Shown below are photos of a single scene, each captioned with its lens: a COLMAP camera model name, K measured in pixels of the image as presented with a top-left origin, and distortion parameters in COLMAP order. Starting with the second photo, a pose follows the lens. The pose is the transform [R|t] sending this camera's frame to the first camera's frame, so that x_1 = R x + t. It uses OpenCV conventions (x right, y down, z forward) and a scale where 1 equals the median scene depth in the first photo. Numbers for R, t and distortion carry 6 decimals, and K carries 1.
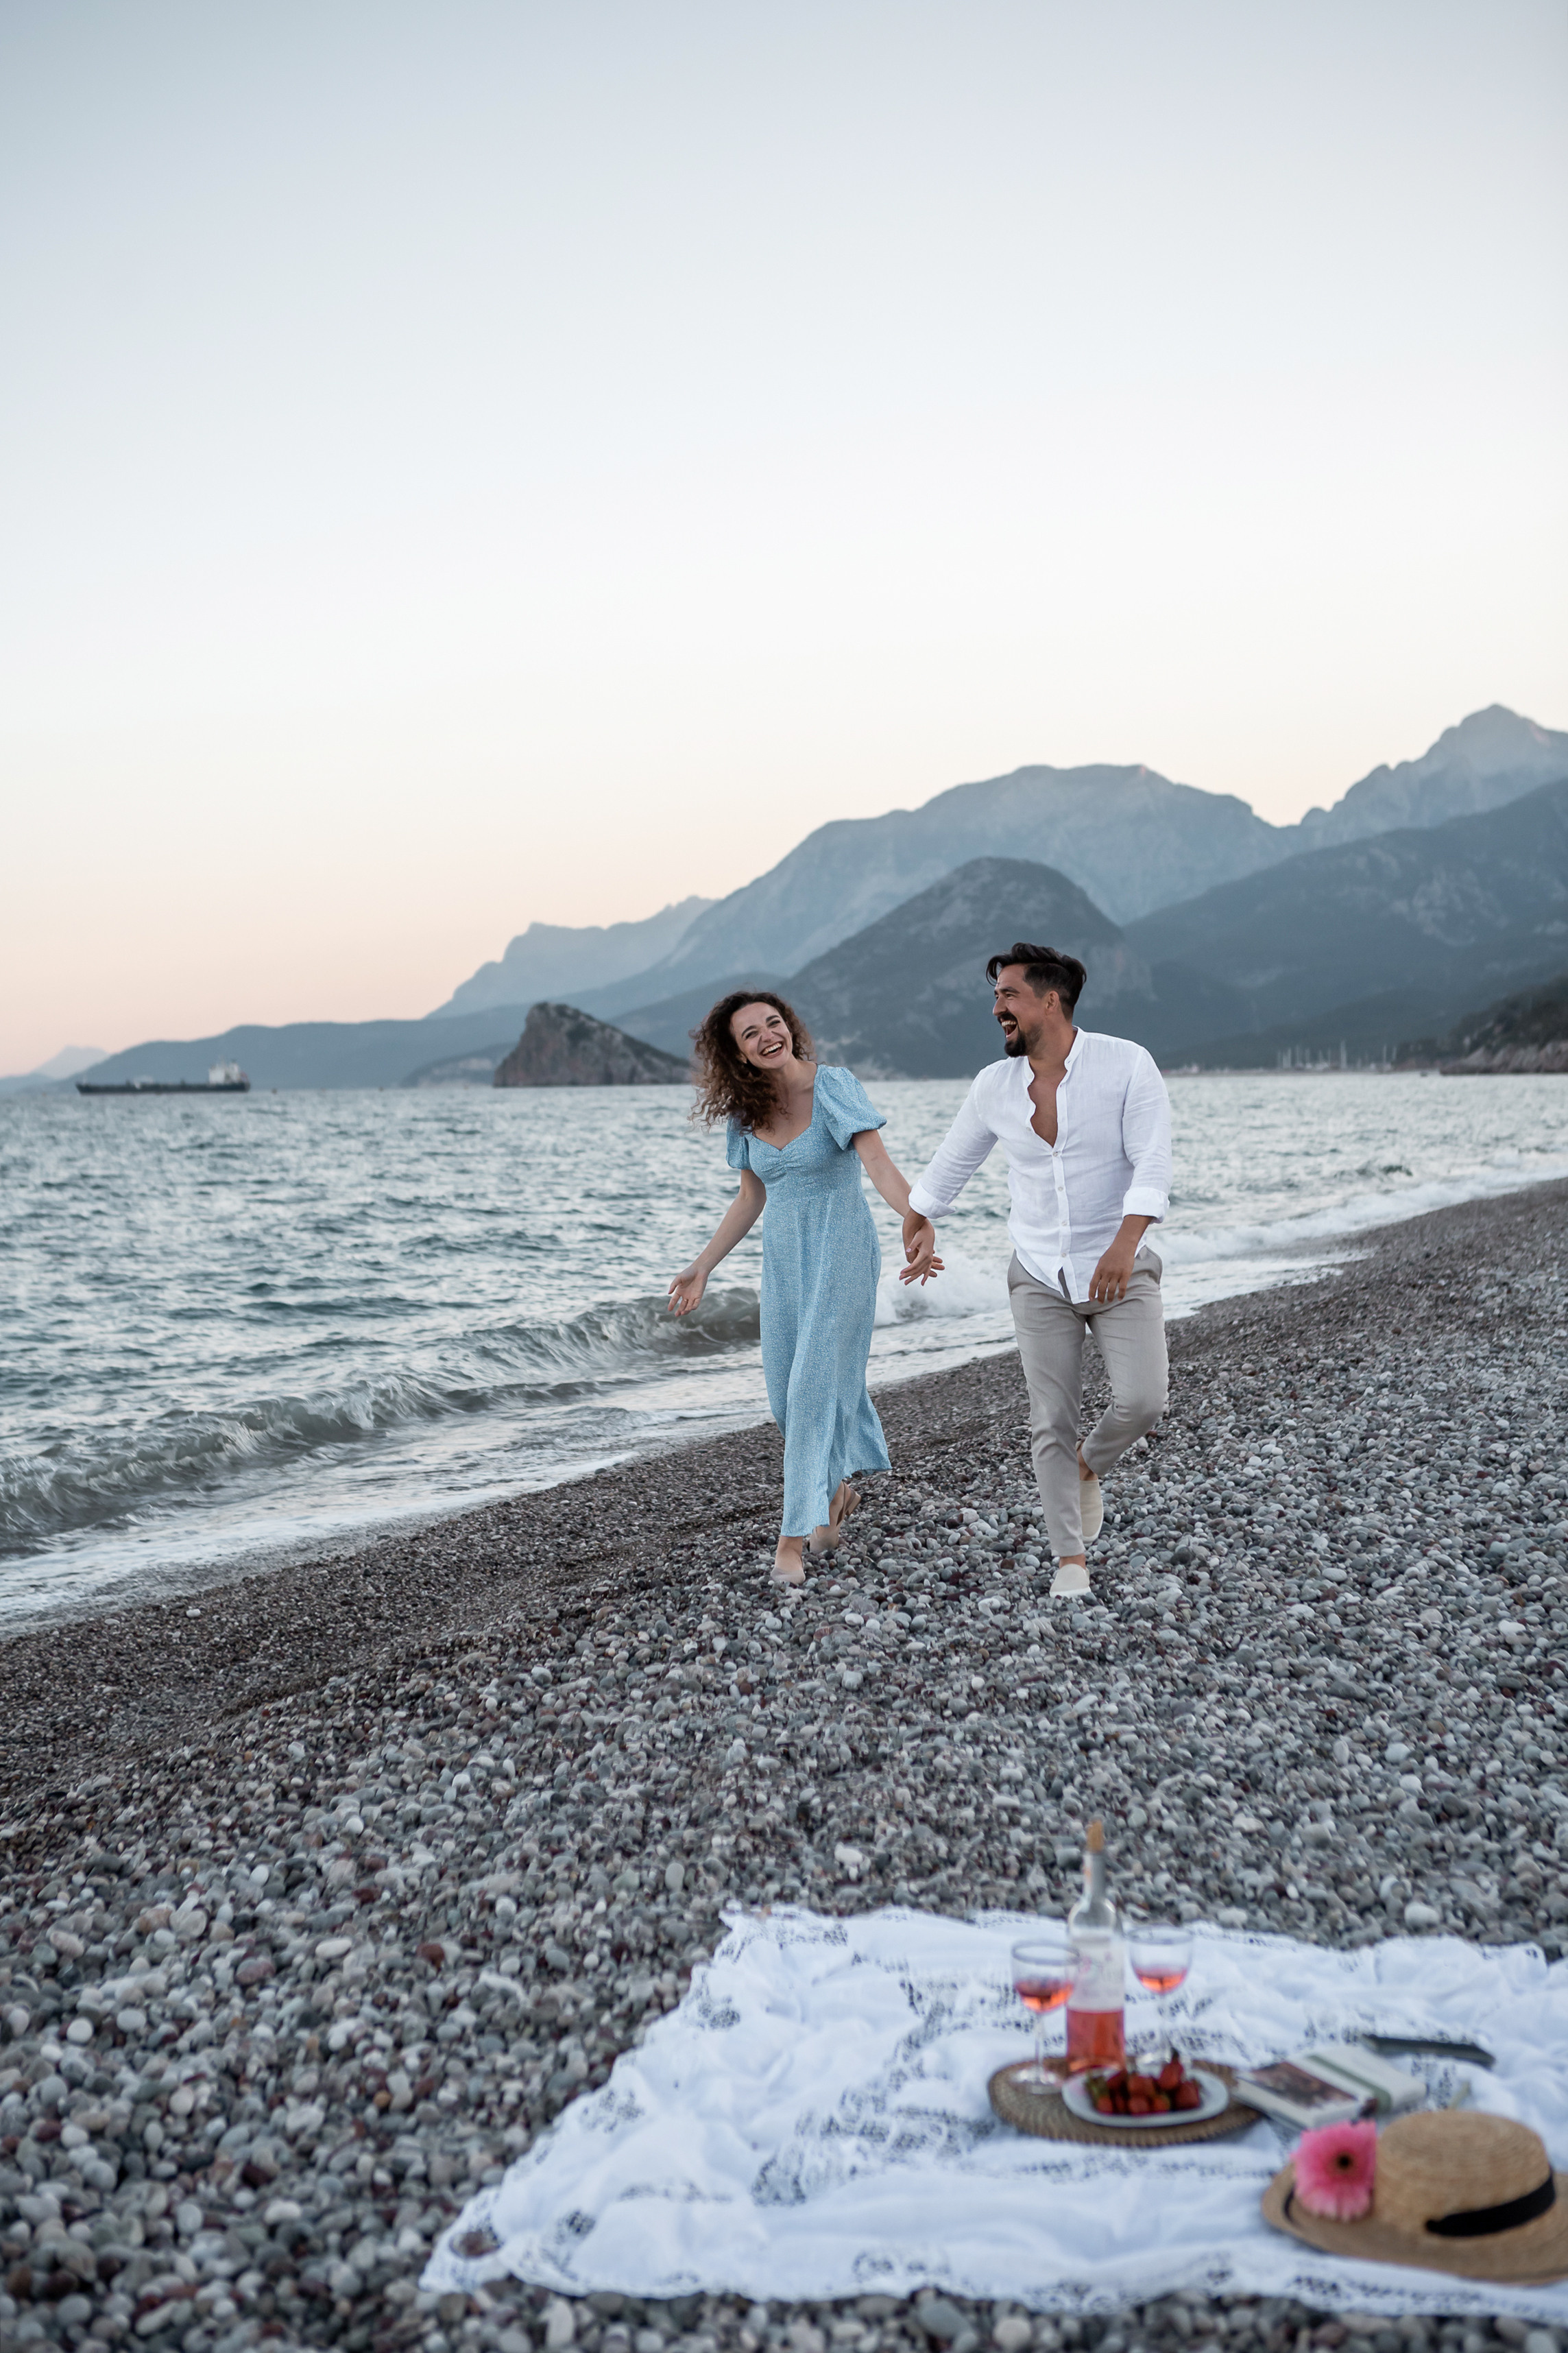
lens RADIAL K [[3087.0, 0, 779.2], [0, 3087.0, 1178.2], [0, 0, 1]] dist [0.011728, 0.000000]
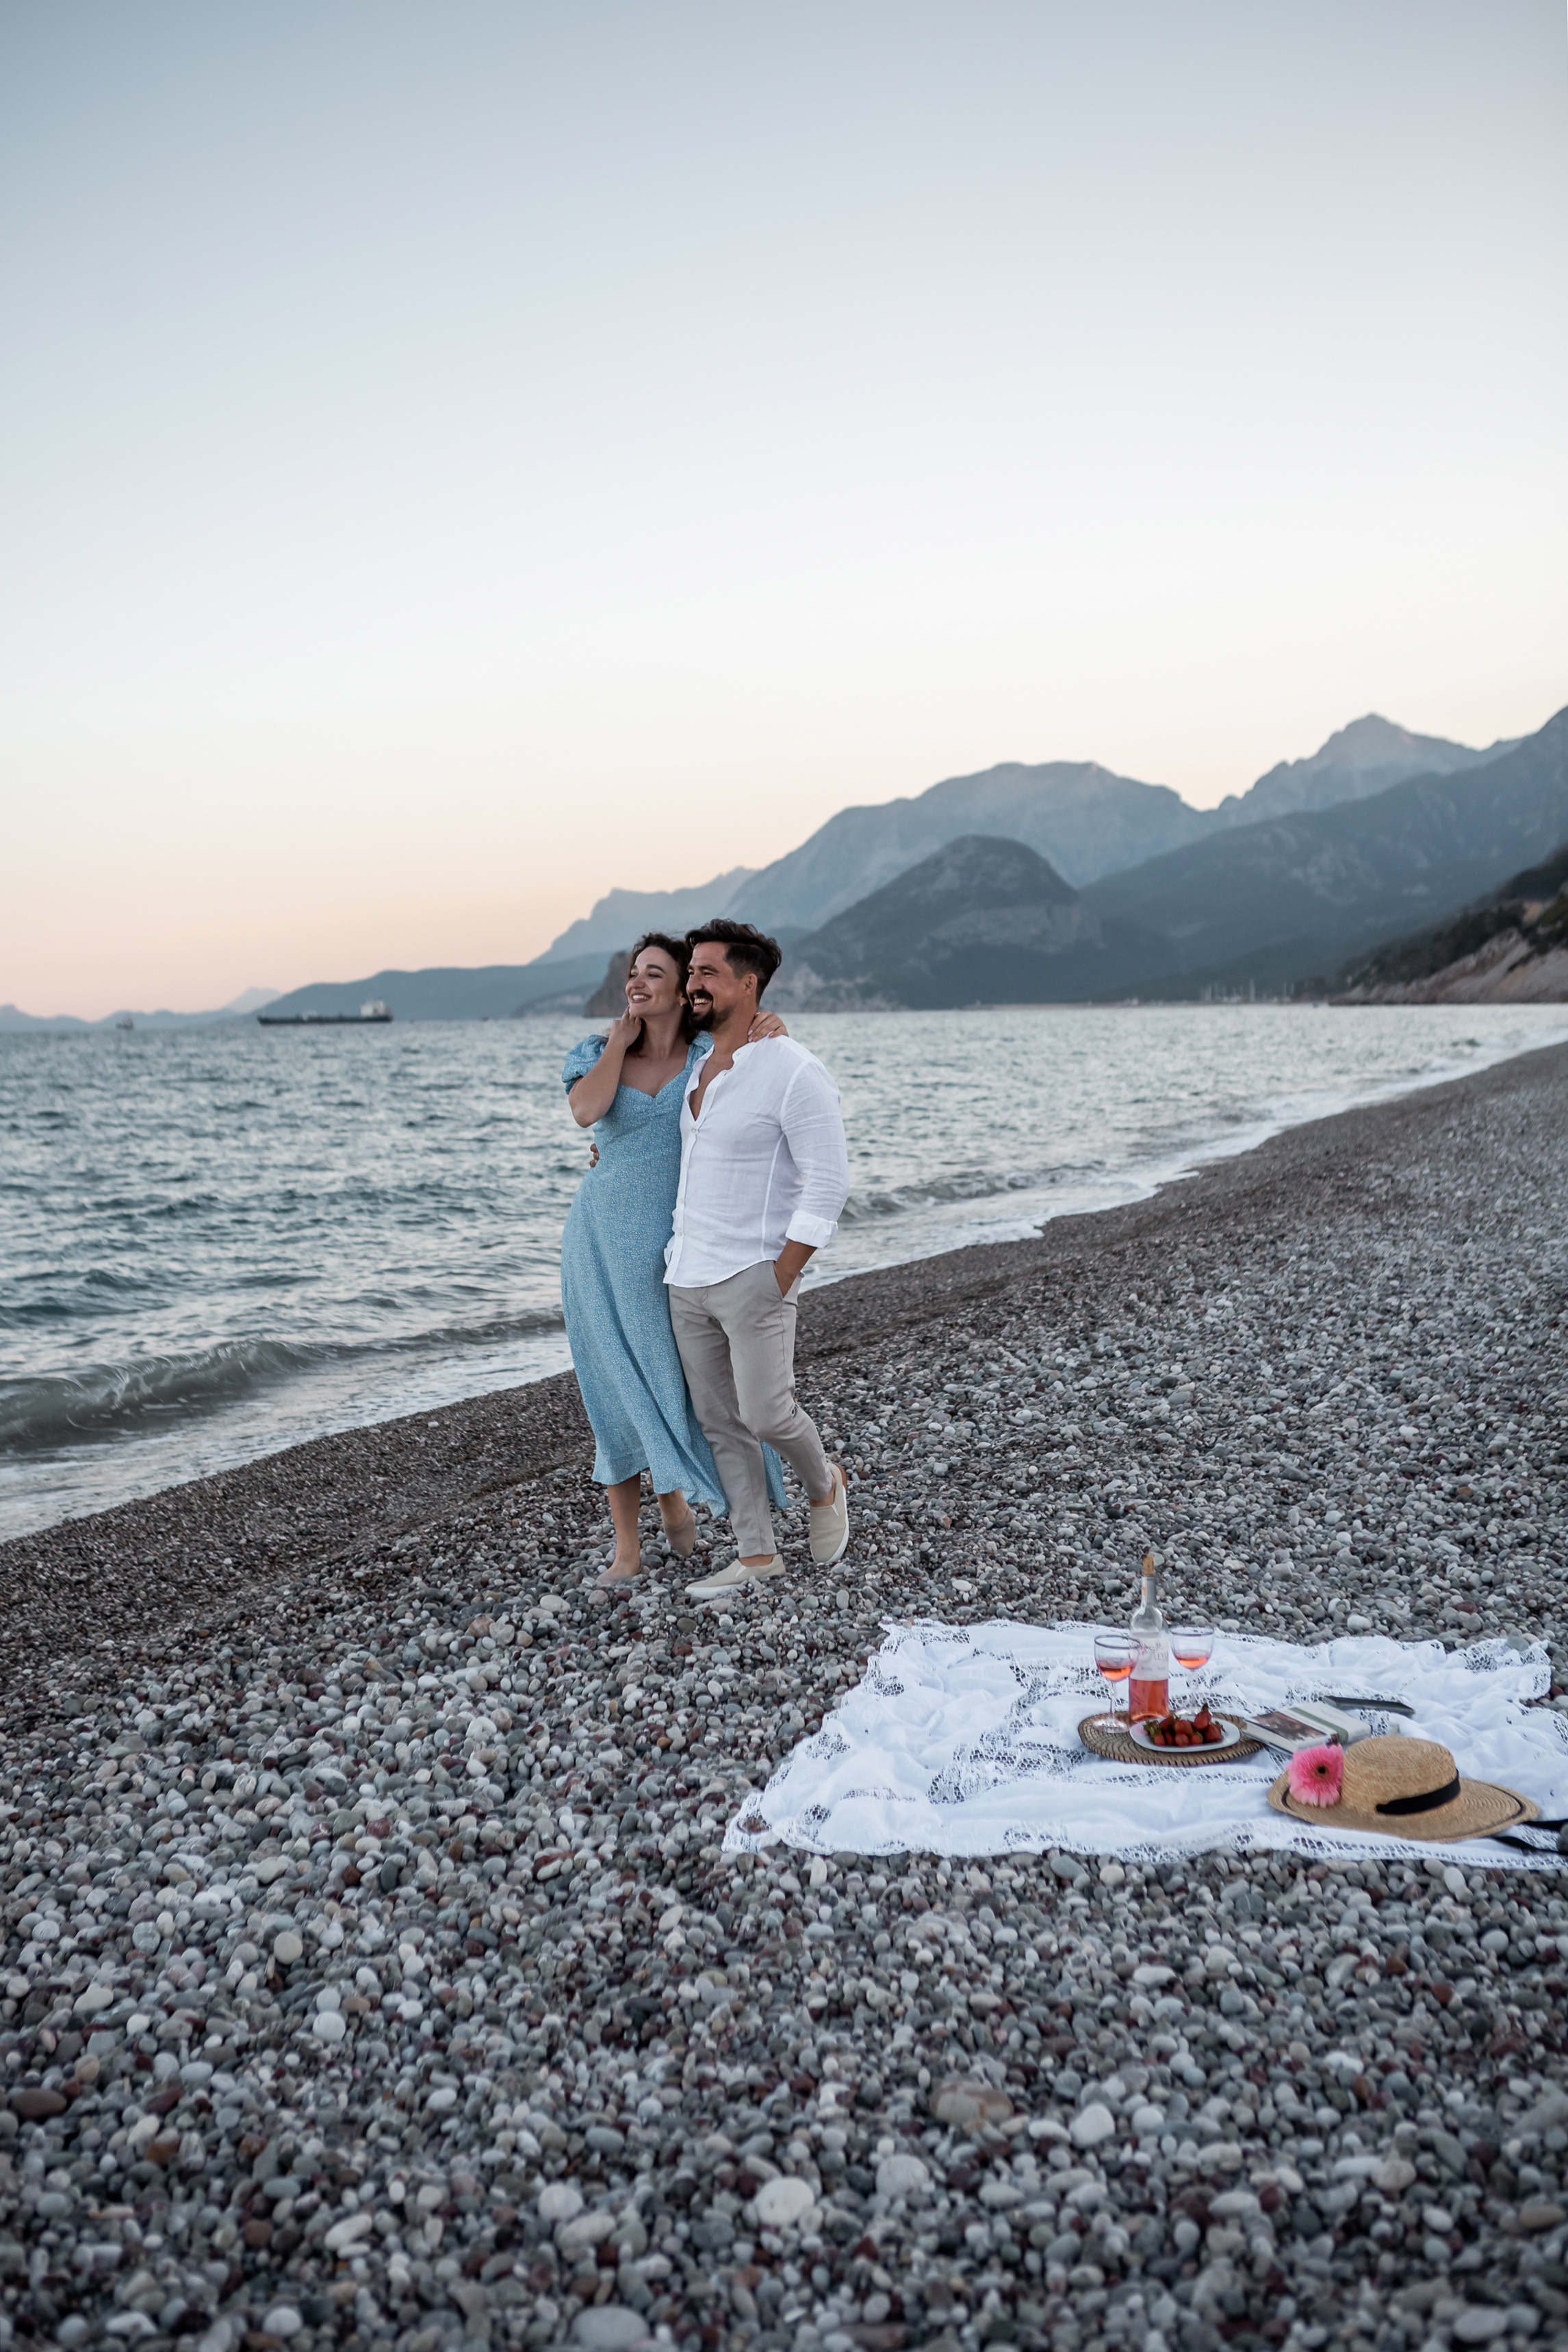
lens RADIAL K [[2427.5, 0, 777.1], [0, 2427.5, 1167.4], [0, 0, 1]] dist [-0.040651, 0.000000]
pose [[0.999915, -0.003077, -0.012662, -0.035769], [0.003485, 0.999472, 0.032310, -0.010261], [0.012556, -0.032352, 0.999398, -0.096284]]
